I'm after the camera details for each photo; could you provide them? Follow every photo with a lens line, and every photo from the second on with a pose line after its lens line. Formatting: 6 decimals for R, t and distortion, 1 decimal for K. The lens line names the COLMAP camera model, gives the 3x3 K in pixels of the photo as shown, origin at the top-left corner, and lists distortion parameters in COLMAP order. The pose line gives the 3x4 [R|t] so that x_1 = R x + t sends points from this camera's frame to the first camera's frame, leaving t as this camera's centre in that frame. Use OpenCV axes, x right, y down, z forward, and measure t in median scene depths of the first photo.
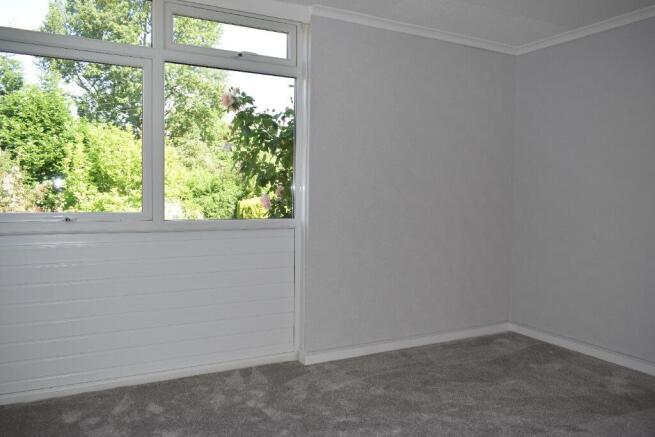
lens RADIAL K [[501.0, 0, 327.9], [0, 501.0, 216.3], [0, 0, 1]] dist [-0.043122, 0.012981]
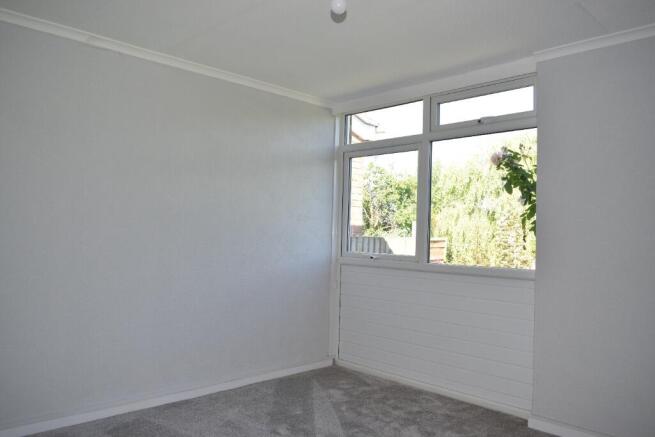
lens RADIAL K [[501.0, 0, 327.8], [0, 501.0, 221.5], [0, 0, 1]] dist [-0.043122, 0.012981]
pose [[0.272822, -0.030941, -0.961567, 0.766952], [-0.071754, 0.996044, -0.052409, -0.011331], [0.959385, 0.083295, 0.269523, 0.358808]]
